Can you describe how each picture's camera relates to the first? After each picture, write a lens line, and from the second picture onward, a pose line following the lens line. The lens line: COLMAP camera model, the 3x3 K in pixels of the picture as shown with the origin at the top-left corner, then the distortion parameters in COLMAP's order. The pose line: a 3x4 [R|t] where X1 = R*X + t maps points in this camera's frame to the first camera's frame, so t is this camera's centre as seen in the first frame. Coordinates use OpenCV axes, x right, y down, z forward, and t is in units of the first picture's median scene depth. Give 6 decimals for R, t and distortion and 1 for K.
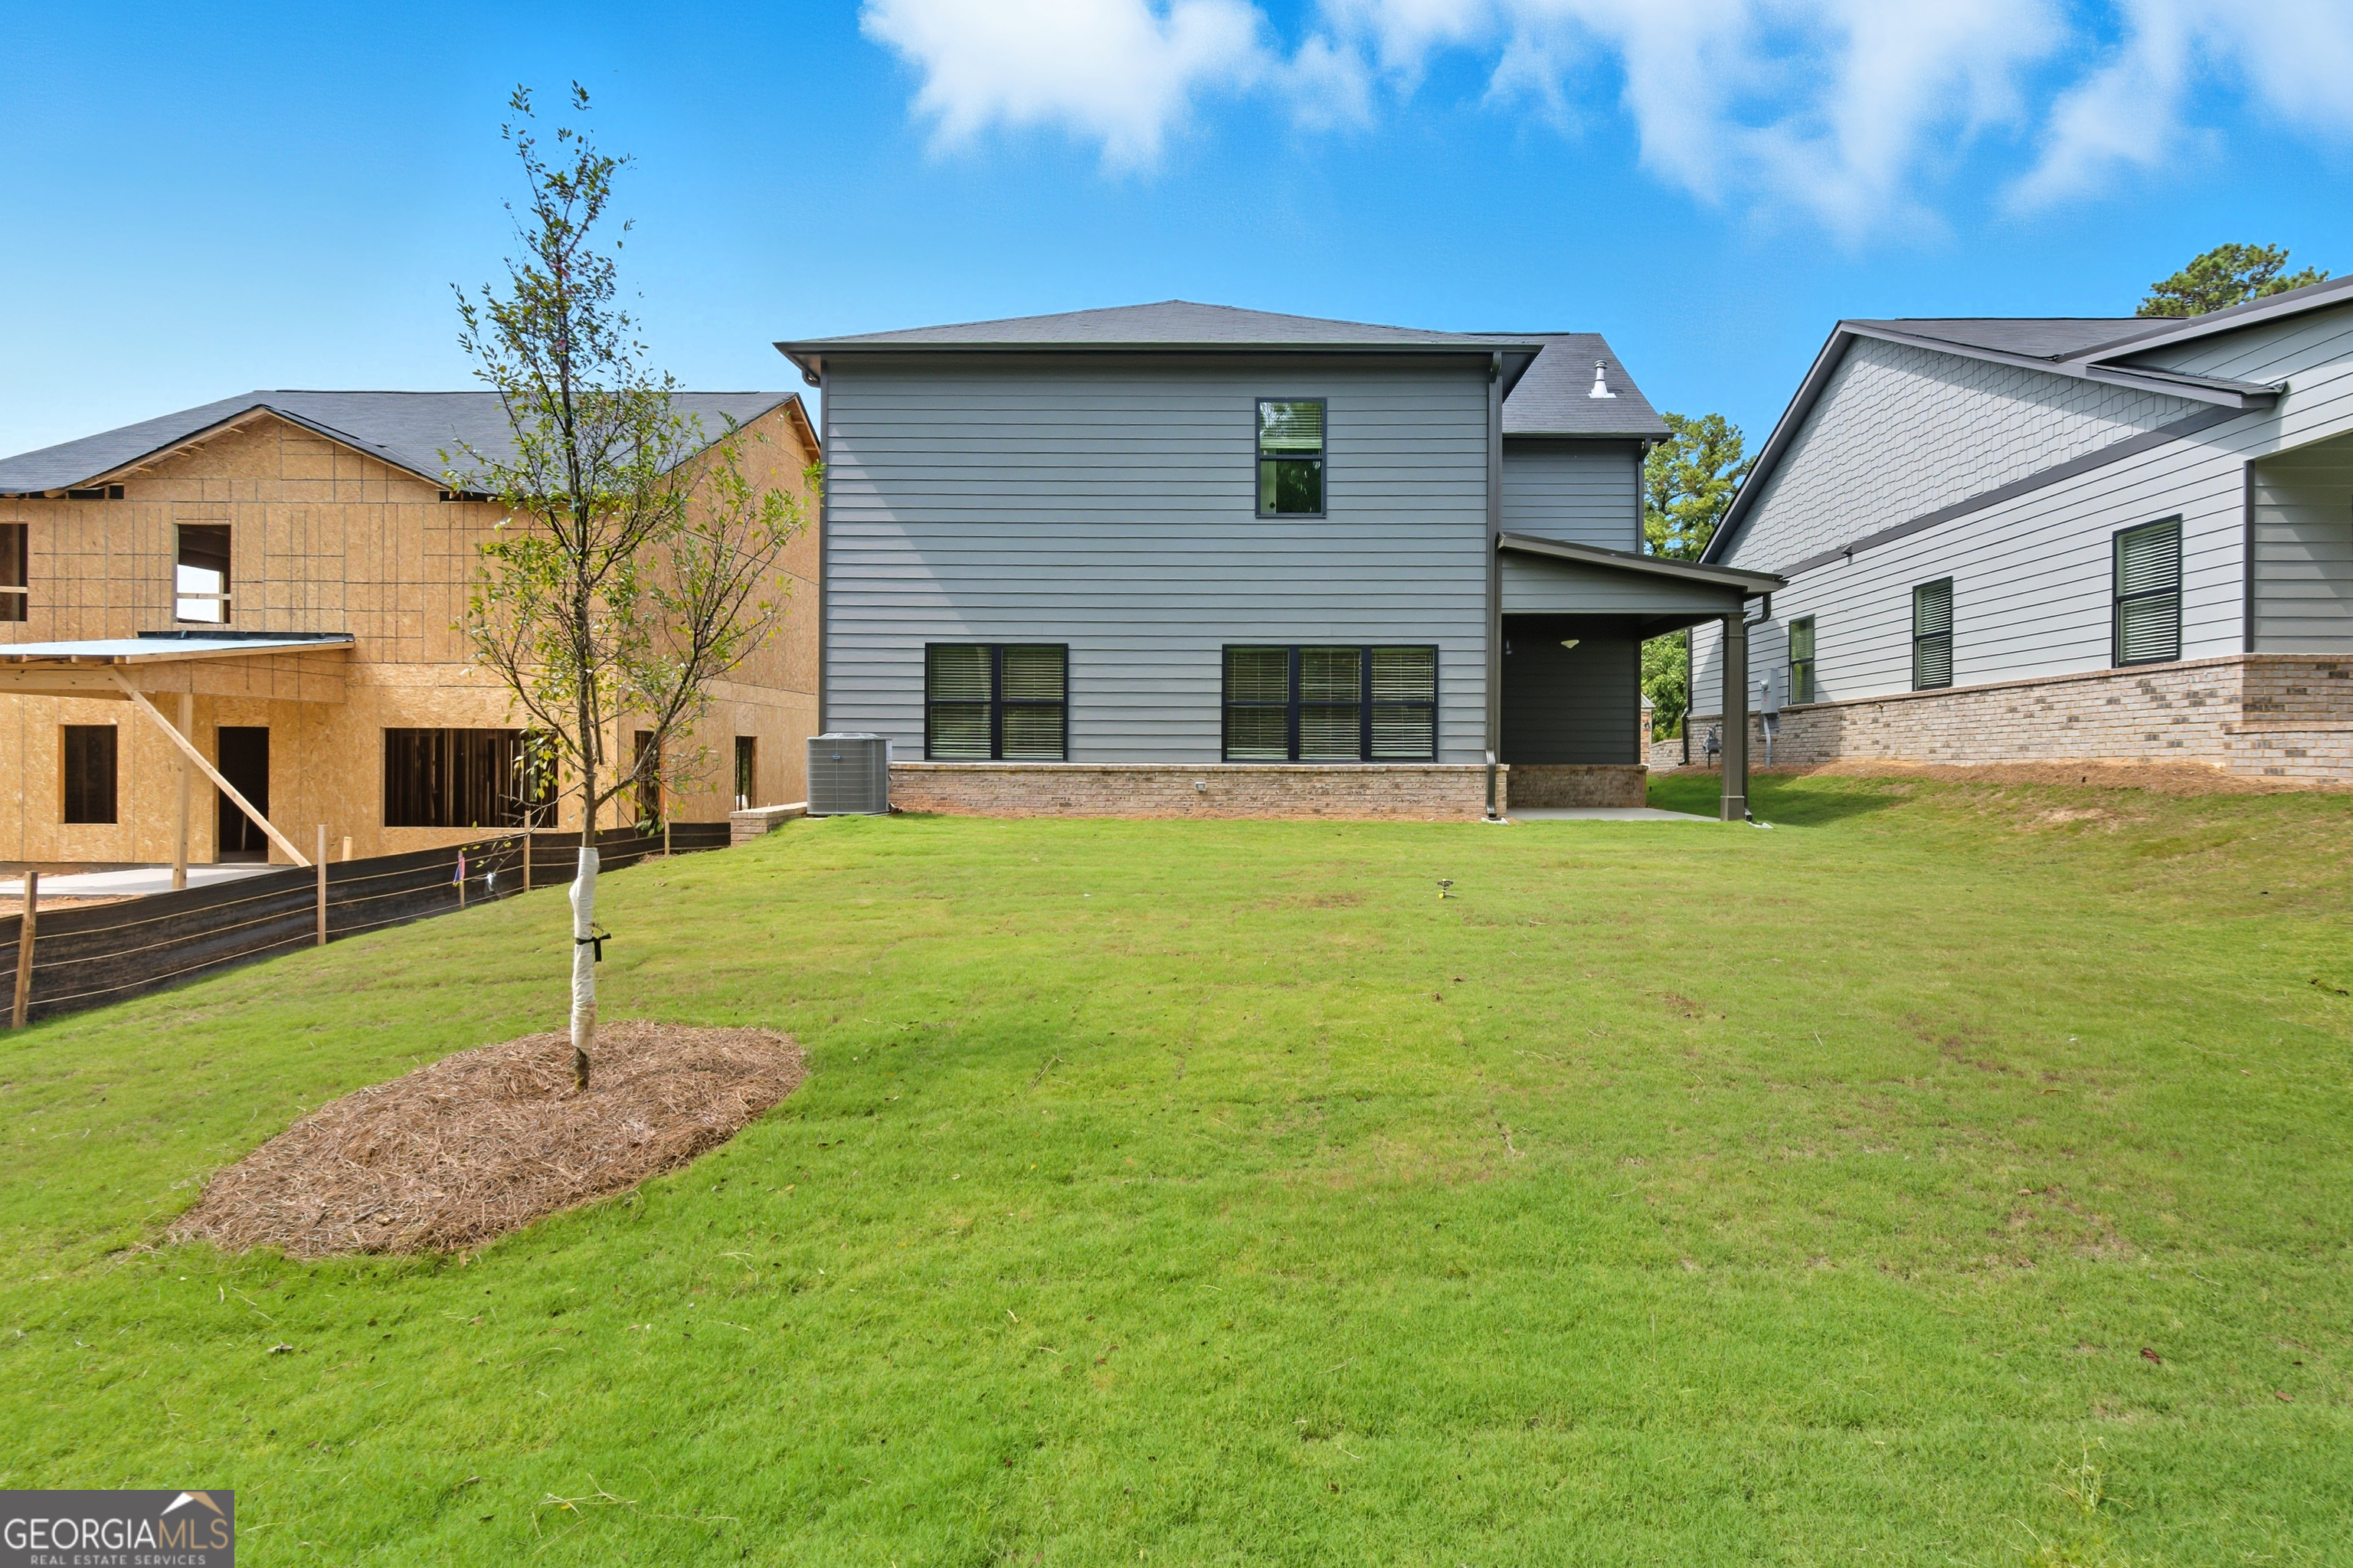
lens RADIAL K [[1138.0, 0, 1185.4], [0, 1138.0, 771.8], [0, 0, 1]] dist [0.002899, -0.000405]
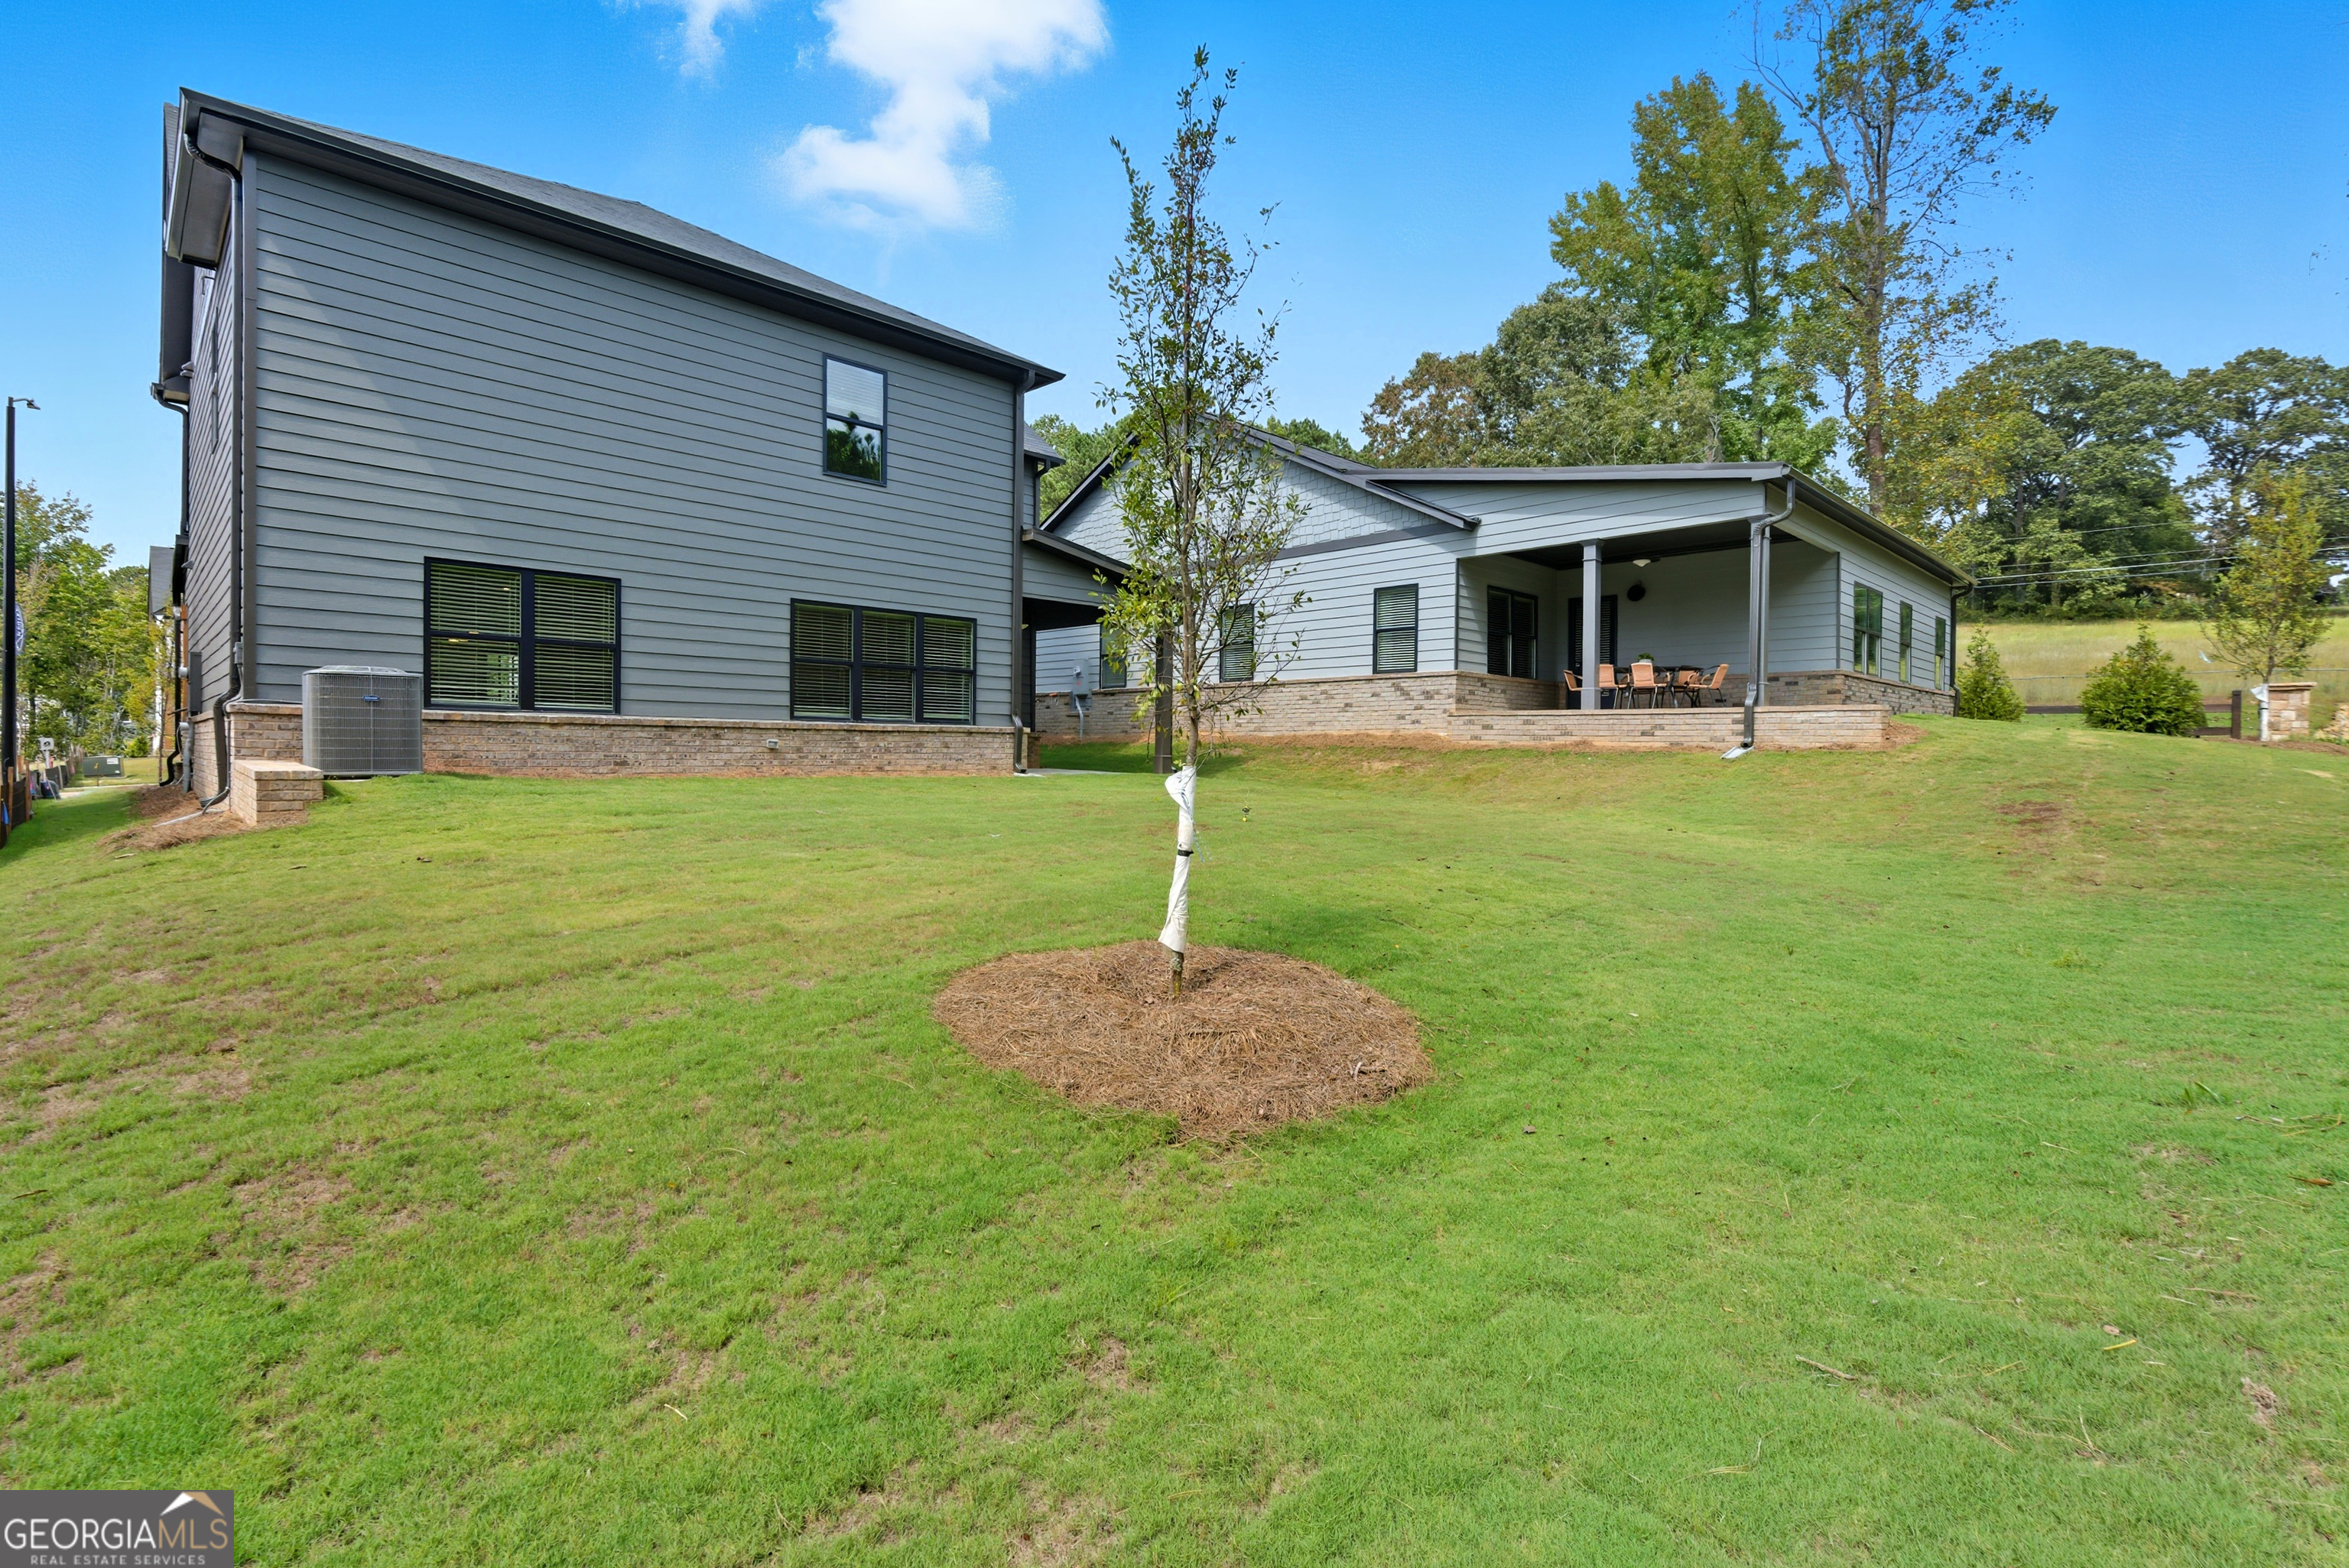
lens RADIAL K [[1135.9, 0, 1183.4], [0, 1135.9, 771.9], [0, 0, 1]] dist [0.002899, -0.000405]
pose [[0.681313, -0.007108, 0.731958, -0.454660], [-0.005313, 0.999878, 0.014655, 0.020597], [-0.731973, -0.013874, 0.681192, 0.092306]]
